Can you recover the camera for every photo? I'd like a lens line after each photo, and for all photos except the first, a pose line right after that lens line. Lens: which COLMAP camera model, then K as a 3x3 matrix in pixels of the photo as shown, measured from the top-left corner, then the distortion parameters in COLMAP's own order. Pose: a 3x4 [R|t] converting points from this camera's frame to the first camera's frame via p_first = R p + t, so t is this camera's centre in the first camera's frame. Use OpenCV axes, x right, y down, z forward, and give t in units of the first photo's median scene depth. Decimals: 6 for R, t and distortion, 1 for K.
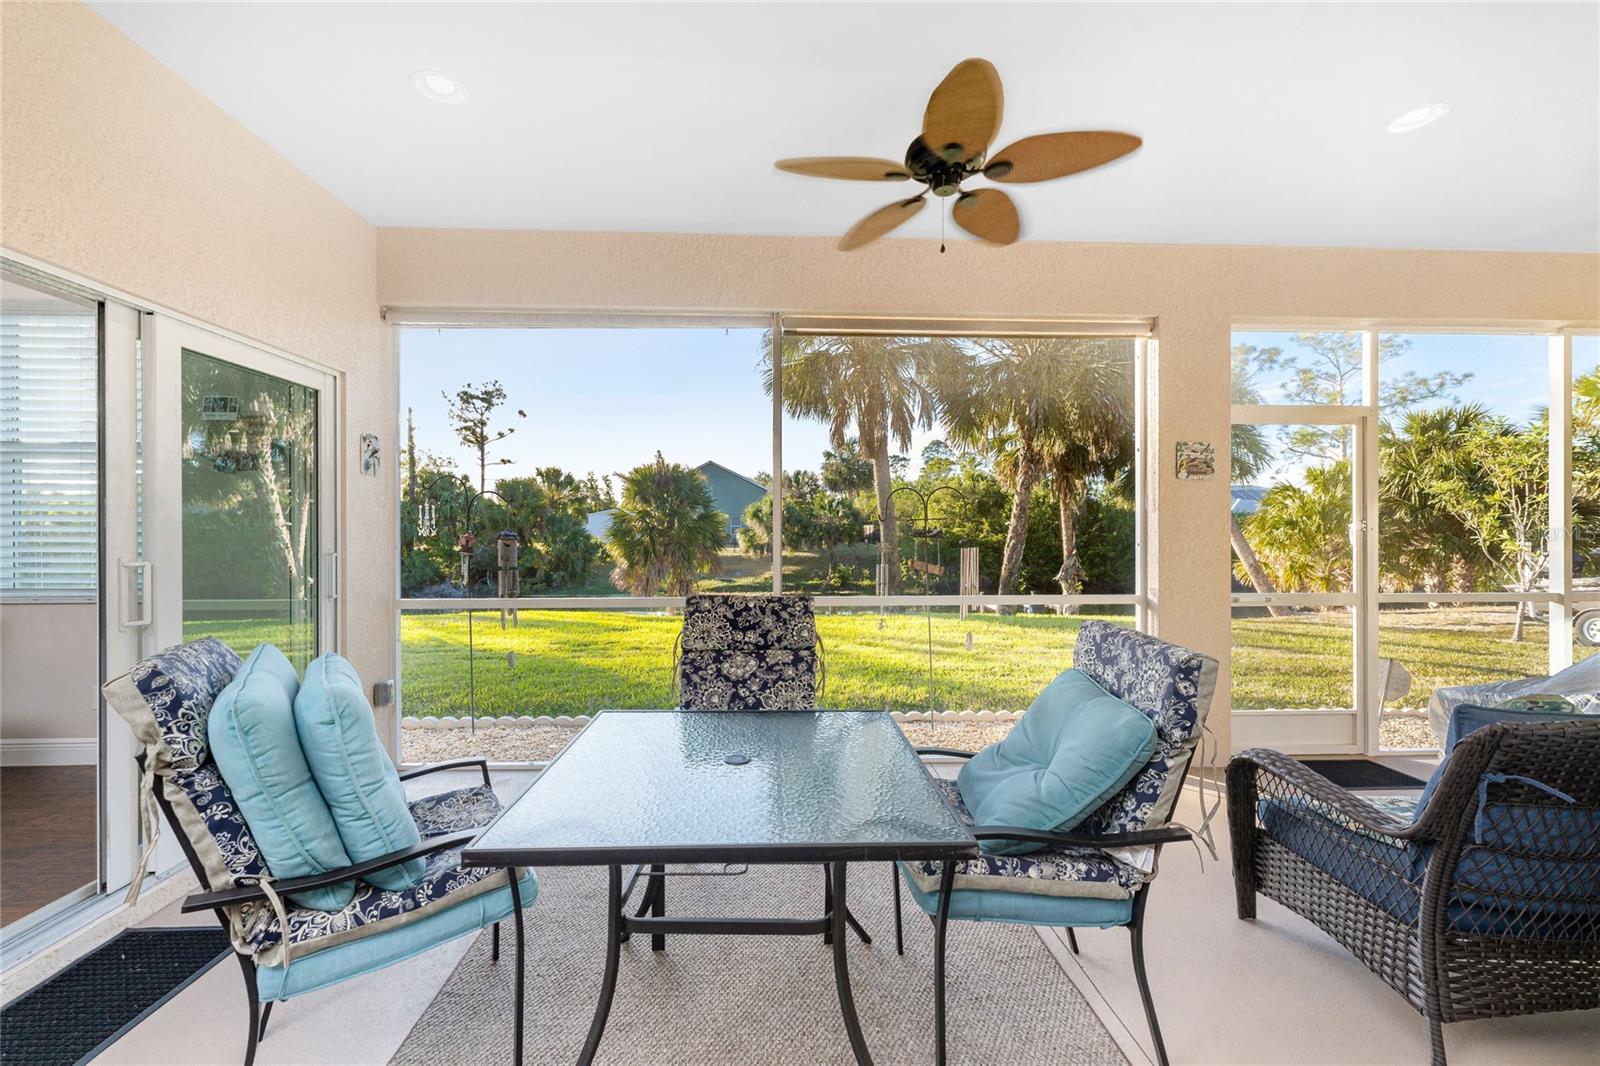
lens RADIAL K [[647.2, 0, 793.0], [0, 647.2, 532.6], [0, 0, 1]] dist [0.001300, -0.000041]
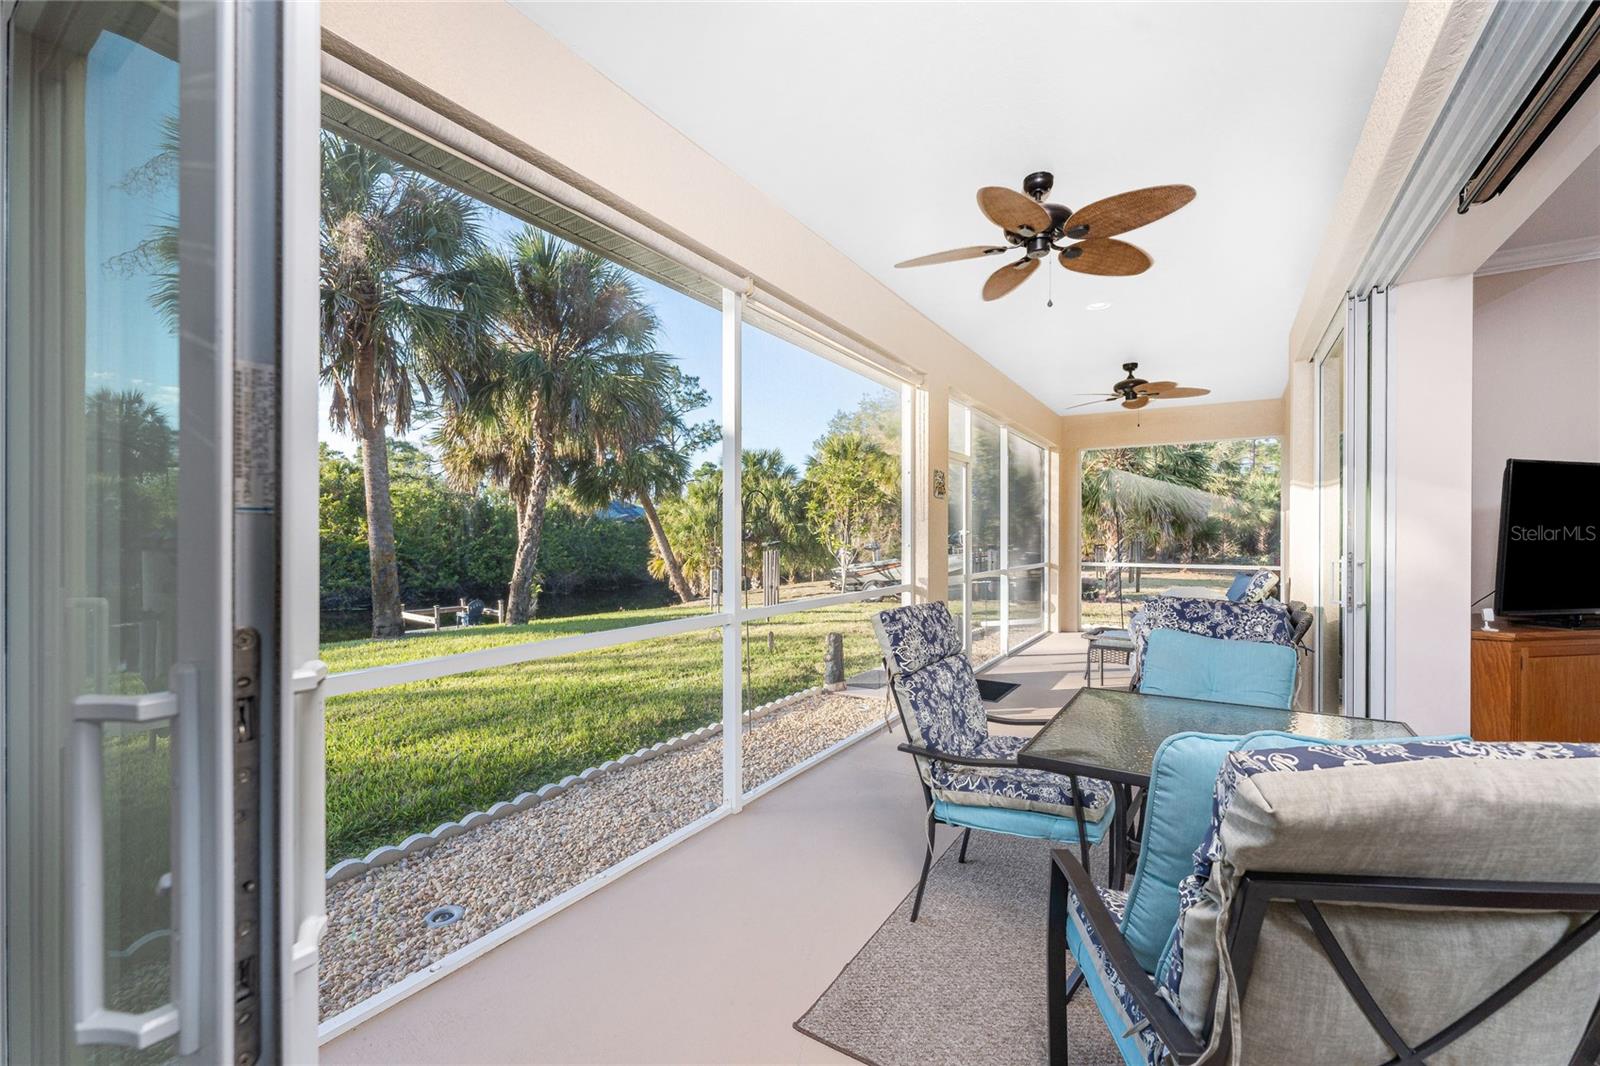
lens RADIAL K [[643.5, 0, 810.9], [0, 643.5, 533.6], [0, 0, 1]] dist [0.003424, -0.000064]
pose [[0.571102, 0.003363, 0.820872, -0.191846], [-0.001459, 0.999994, -0.003082, -0.000282], [-0.820878, 0.000563, 0.571104, 0.127502]]
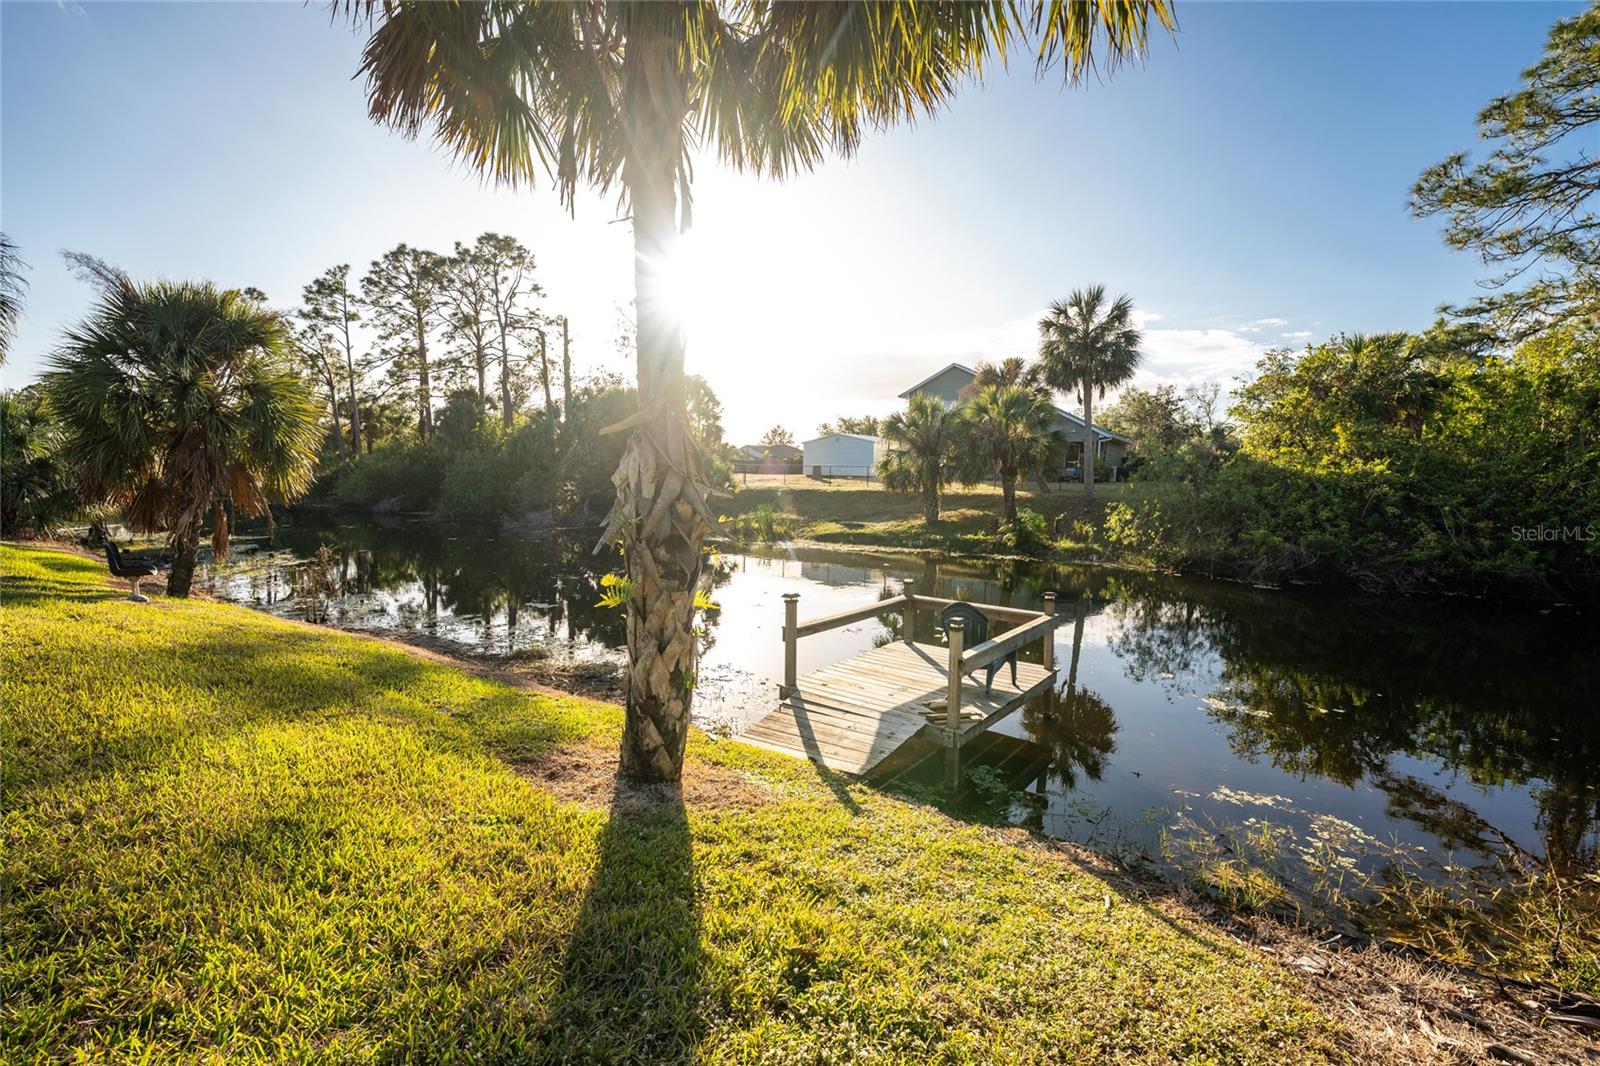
lens RADIAL K [[687.3, 0, 802.9], [0, 687.3, 537.2], [0, 0, 1]] dist [-0.017063, 0.000112]
pose [[0.815841, 0.070052, -0.574018, 0.886917], [-0.019153, 0.995364, 0.094250, 0.062986], [0.577959, -0.065899, 0.813400, 1.251924]]
